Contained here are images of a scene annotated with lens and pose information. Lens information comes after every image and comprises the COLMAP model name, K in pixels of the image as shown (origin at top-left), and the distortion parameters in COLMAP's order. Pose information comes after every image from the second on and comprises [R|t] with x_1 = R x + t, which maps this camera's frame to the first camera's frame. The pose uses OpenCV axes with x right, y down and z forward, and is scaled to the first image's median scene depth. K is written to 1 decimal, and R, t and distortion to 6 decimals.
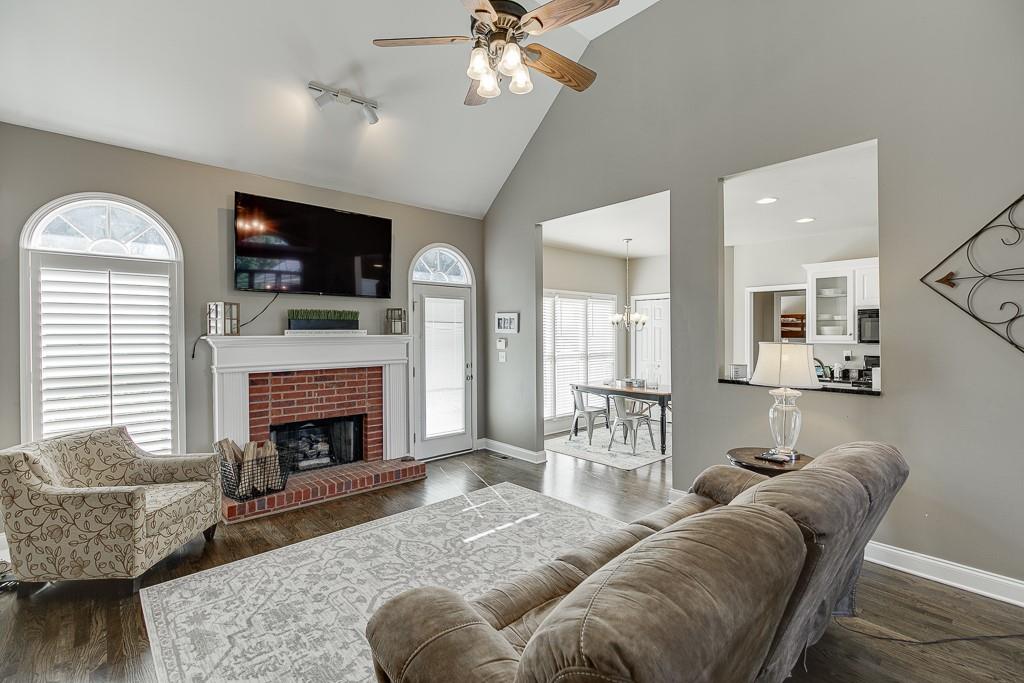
lens RADIAL K [[464.0, 0, 518.8], [0, 464.0, 336.6], [0, 0, 1]] dist [-0.009132, 0.004304]
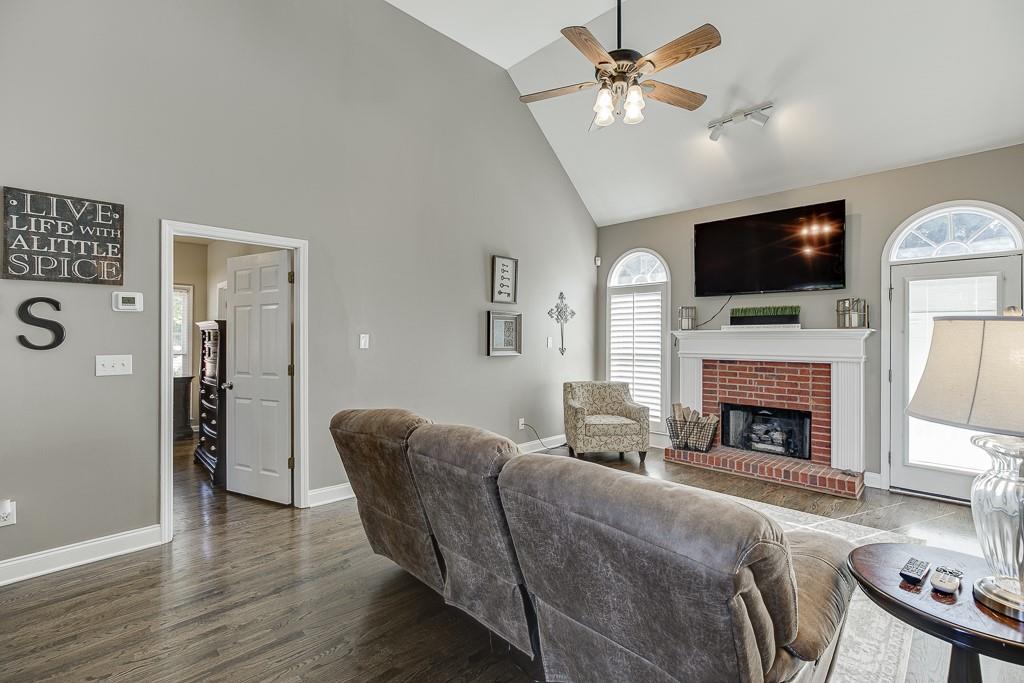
lens RADIAL K [[464.0, 0, 519.7], [0, 464.0, 336.0], [0, 0, 1]] dist [-0.009132, 0.004304]
pose [[0.053890, -0.002662, -0.998543, 0.666156], [-0.013307, 0.999906, -0.003384, 0.023710], [0.998458, 0.013470, 0.053849, 0.388425]]
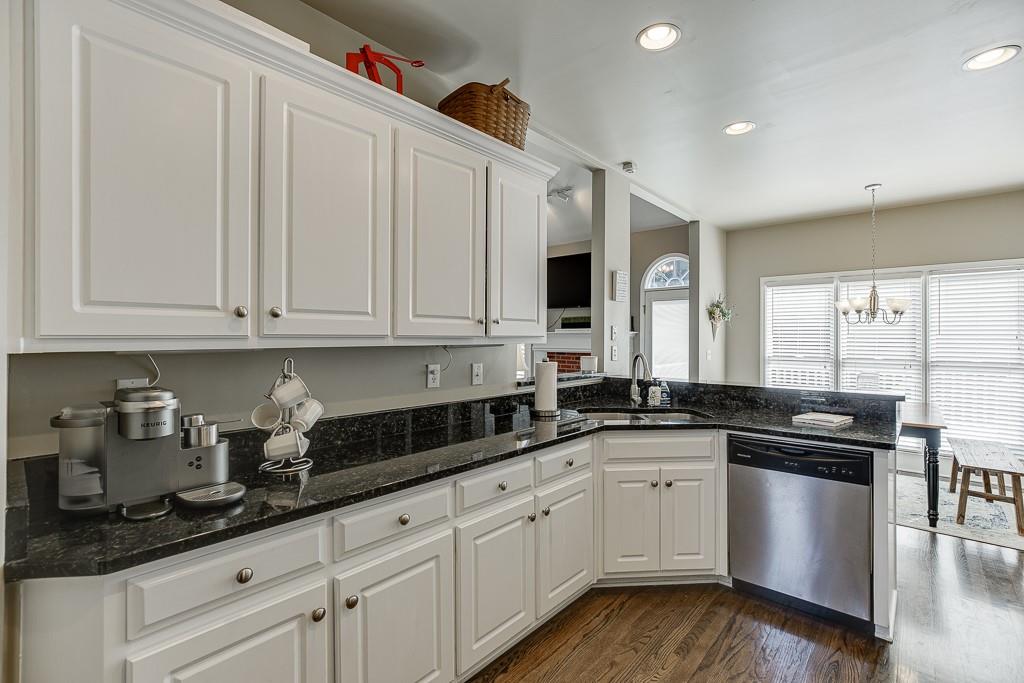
lens RADIAL K [[464.0, 0, 514.2], [0, 464.0, 337.5], [0, 0, 1]] dist [-0.009132, 0.004304]
pose [[0.106163, 0.003448, -0.994343, 1.238085], [-0.011989, 0.999926, 0.002187, 0.016378], [0.994276, 0.011689, 0.106197, 0.627449]]
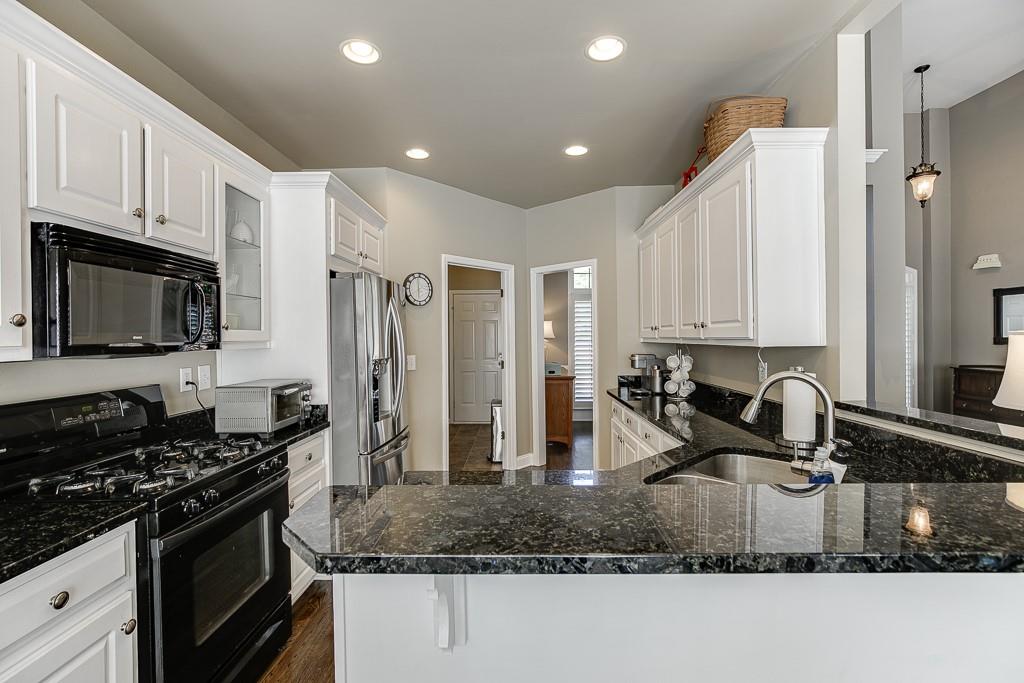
lens RADIAL K [[464.0, 0, 517.7], [0, 464.0, 335.4], [0, 0, 1]] dist [-0.009132, 0.004304]
pose [[-0.737104, 0.007401, 0.675739, 0.470984], [0.013856, 0.999895, 0.004163, 0.006366], [-0.675637, 0.012432, -0.737130, 1.281611]]
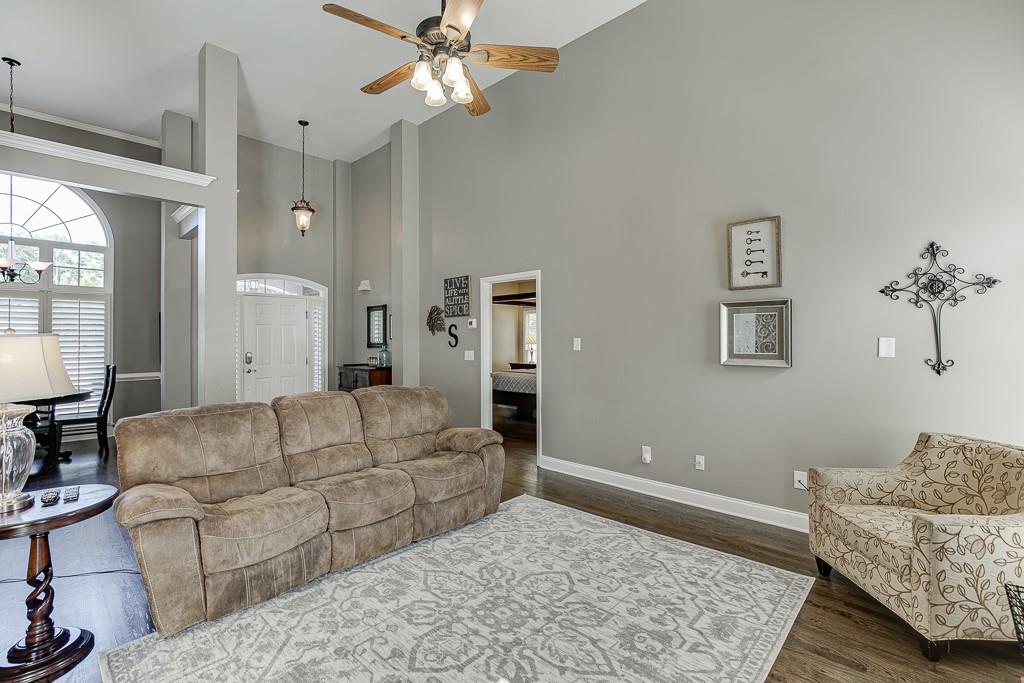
lens RADIAL K [[464.0, 0, 519.9], [0, 464.0, 338.8], [0, 0, 1]] dist [-0.009132, 0.004304]
pose [[-0.996947, 0.008263, -0.077642, -0.074646], [0.007789, 0.999949, 0.006398, 0.015214], [0.077691, 0.005773, -0.996961, 1.199040]]
